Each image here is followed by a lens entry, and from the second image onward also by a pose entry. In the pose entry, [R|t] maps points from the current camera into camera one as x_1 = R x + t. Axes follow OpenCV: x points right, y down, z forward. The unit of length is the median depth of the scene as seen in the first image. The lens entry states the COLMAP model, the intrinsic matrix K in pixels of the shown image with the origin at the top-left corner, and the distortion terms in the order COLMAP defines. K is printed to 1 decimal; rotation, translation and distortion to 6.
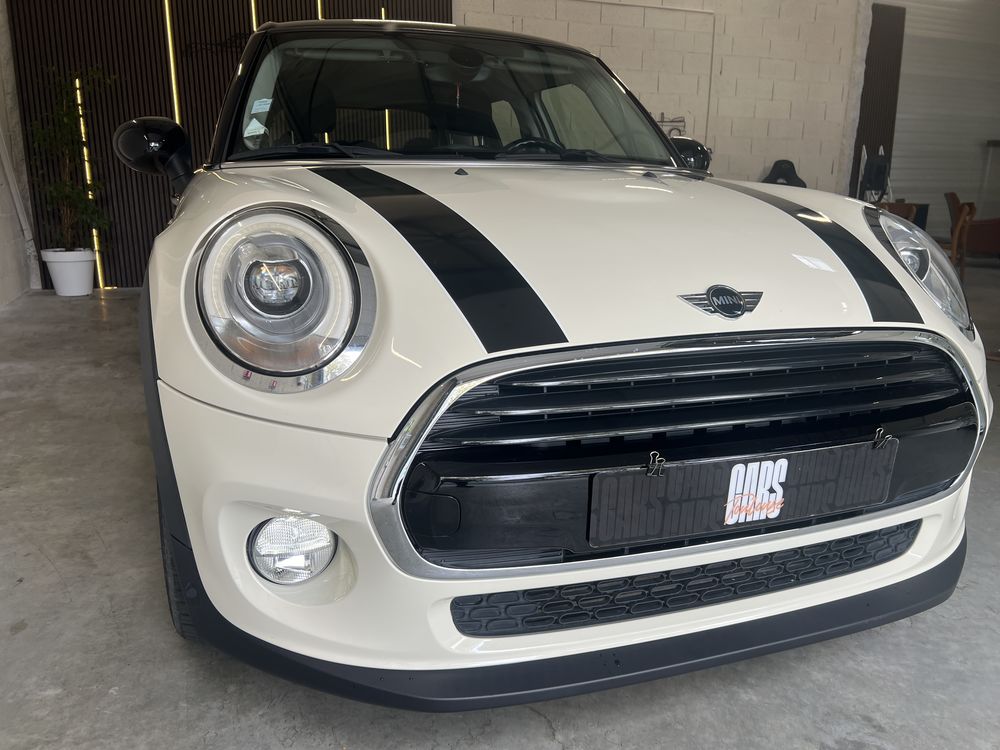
lens RADIAL K [[758.3, 0, 503.5], [0, 758.3, 384.3], [0, 0, 1]] dist [0.060865, -0.065014]
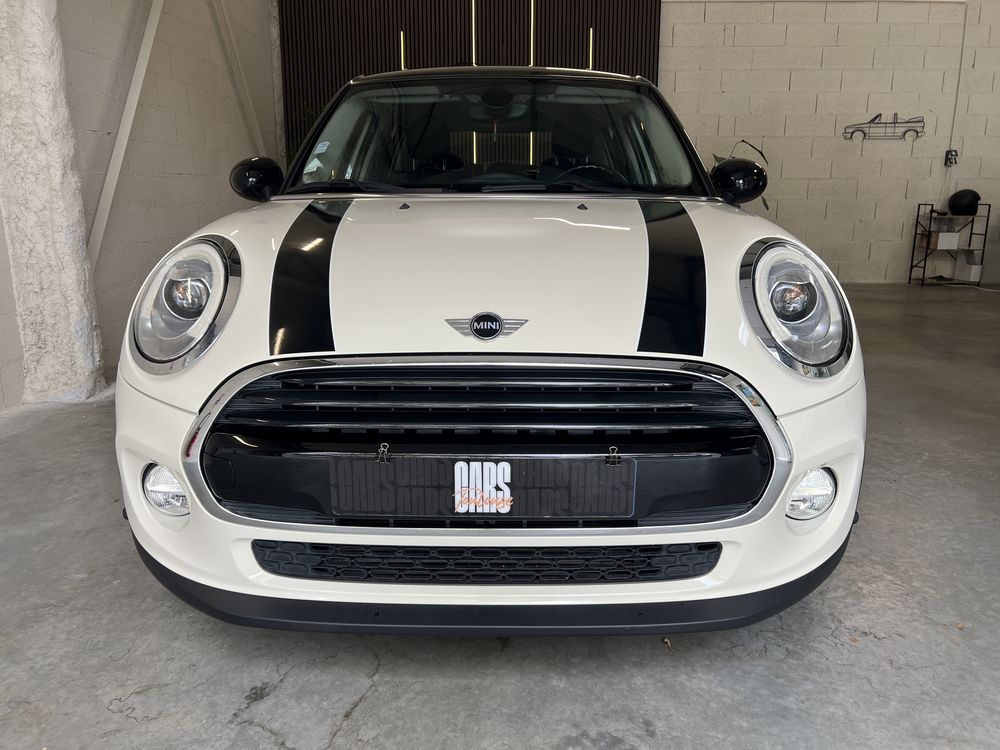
lens RADIAL K [[759.2, 0, 503.7], [0, 759.2, 370.8], [0, 0, 1]] dist [0.088827, -0.117514]
pose [[0.937929, 0.072094, -0.339253, 0.710812], [-0.078998, 0.996853, -0.006567, -0.032786], [0.337712, 0.032959, 0.940672, -0.099090]]
